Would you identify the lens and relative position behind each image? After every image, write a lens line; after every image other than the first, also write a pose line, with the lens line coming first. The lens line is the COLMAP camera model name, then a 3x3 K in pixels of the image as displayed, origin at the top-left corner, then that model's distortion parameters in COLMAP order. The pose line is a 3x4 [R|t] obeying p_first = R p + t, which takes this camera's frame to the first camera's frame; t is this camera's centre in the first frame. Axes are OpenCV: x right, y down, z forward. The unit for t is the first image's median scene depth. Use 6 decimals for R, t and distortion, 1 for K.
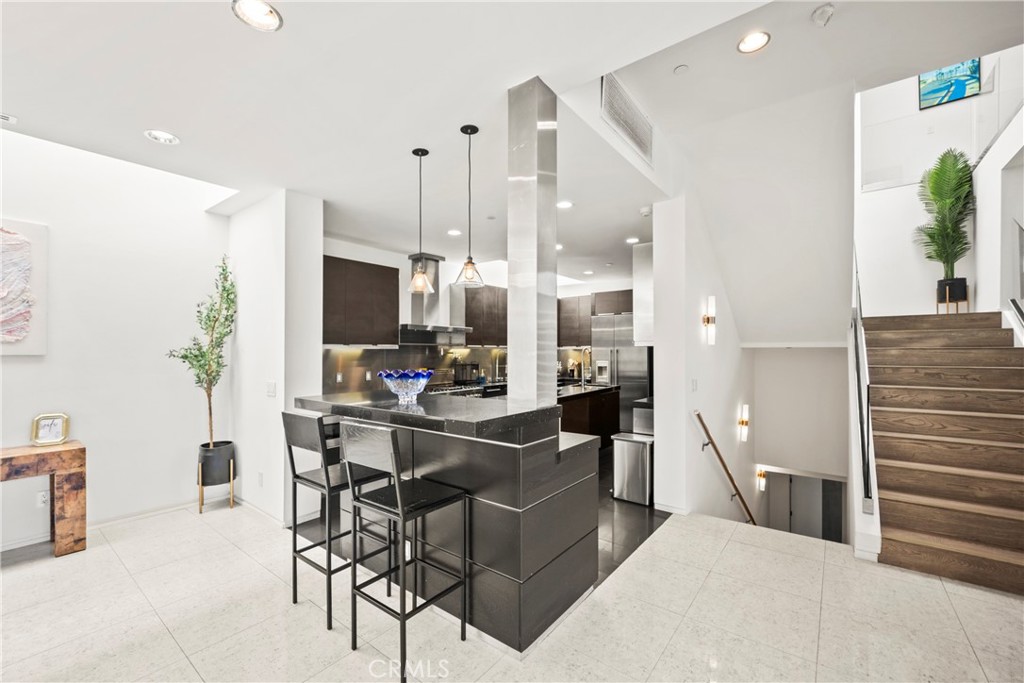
lens RADIAL K [[422.3, 0, 512.3], [0, 422.3, 346.5], [0, 0, 1]] dist [-0.004355, -0.000186]
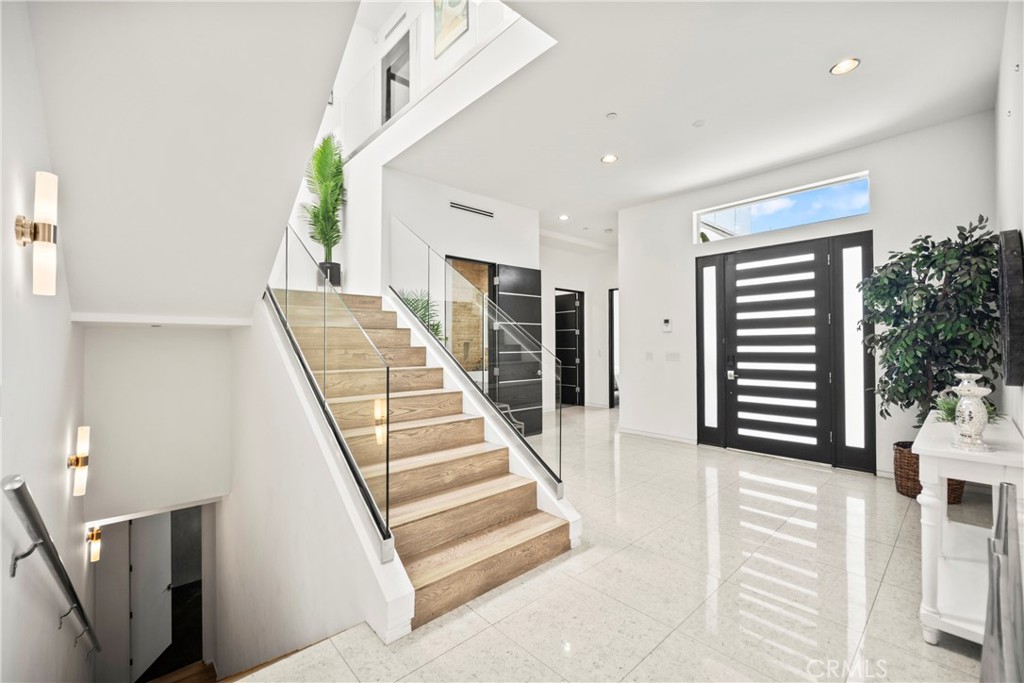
lens RADIAL K [[420.6, 0, 512.0], [0, 420.6, 341.5], [0, 0, 1]] dist [-0.014361, 0.003473]
pose [[0.166225, 0.007495, 0.986059, 0.132469], [-0.007664, 0.999951, -0.006308, 0.031176], [-0.986058, -0.006508, 0.166274, 0.411627]]
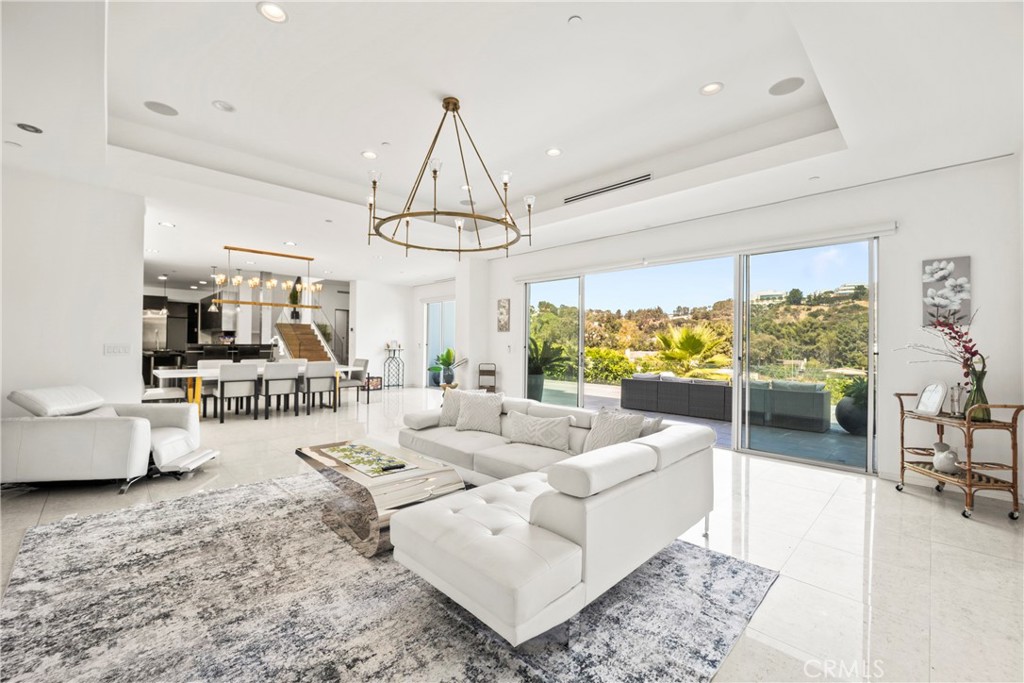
lens RADIAL K [[420.6, 0, 512.0], [0, 420.6, 341.5], [0, 0, 1]] dist [-0.014361, 0.003473]
pose [[0.131009, 0.009487, 0.991336, -1.685903], [-0.021028, 0.999756, -0.006789, 0.038894], [-0.991158, -0.019957, 0.131176, -0.902956]]
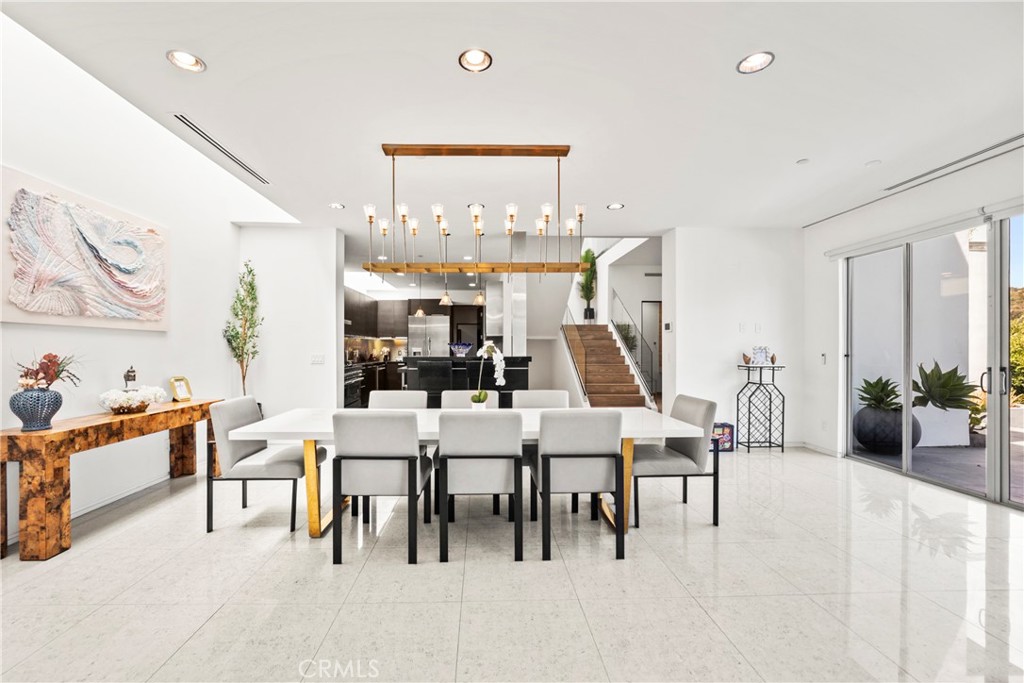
lens RADIAL K [[433.1, 0, 489.9], [0, 433.1, 346.1], [0, 0, 1]] dist [-0.001033, -0.000096]
pose [[0.774699, 0.006180, 0.632300, -0.767563], [-0.009568, 0.999952, 0.001950, 0.033821], [-0.632258, -0.007561, 0.774721, -0.407282]]
